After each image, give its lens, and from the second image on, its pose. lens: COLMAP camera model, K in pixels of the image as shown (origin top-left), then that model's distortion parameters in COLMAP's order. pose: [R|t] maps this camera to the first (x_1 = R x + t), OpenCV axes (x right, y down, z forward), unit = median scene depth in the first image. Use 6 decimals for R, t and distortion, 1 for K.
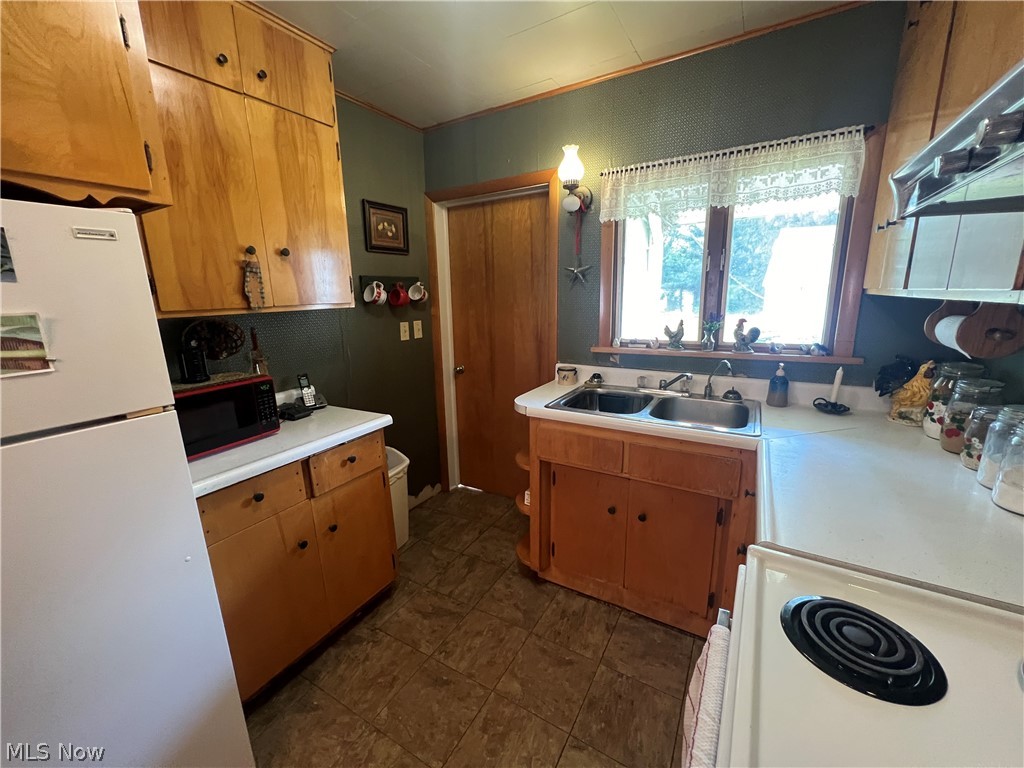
lens RADIAL K [[410.7, 0, 510.1], [0, 410.7, 383.3], [0, 0, 1]] dist [0.000511, -0.000316]
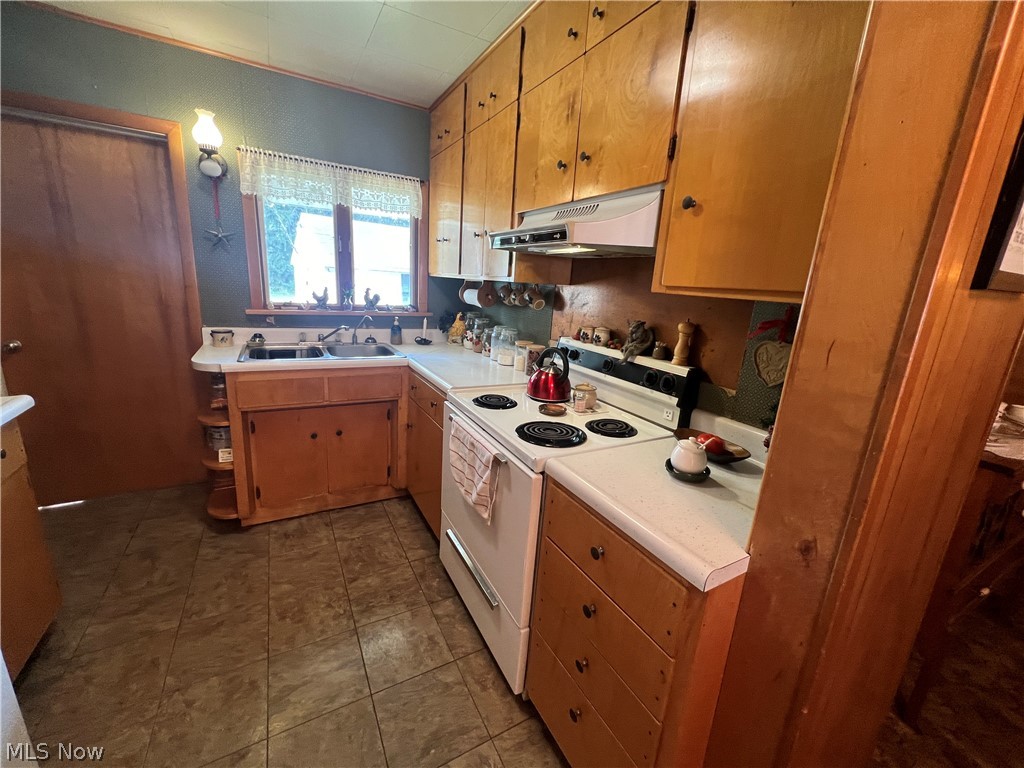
lens RADIAL K [[410.7, 0, 510.1], [0, 410.7, 383.3], [0, 0, 1]] dist [0.000511, -0.000316]
pose [[0.498722, -0.156218, 0.852568, -0.472274], [0.109743, 0.987089, 0.116671, 0.061796], [-0.859786, 0.035377, 0.509427, -0.163419]]
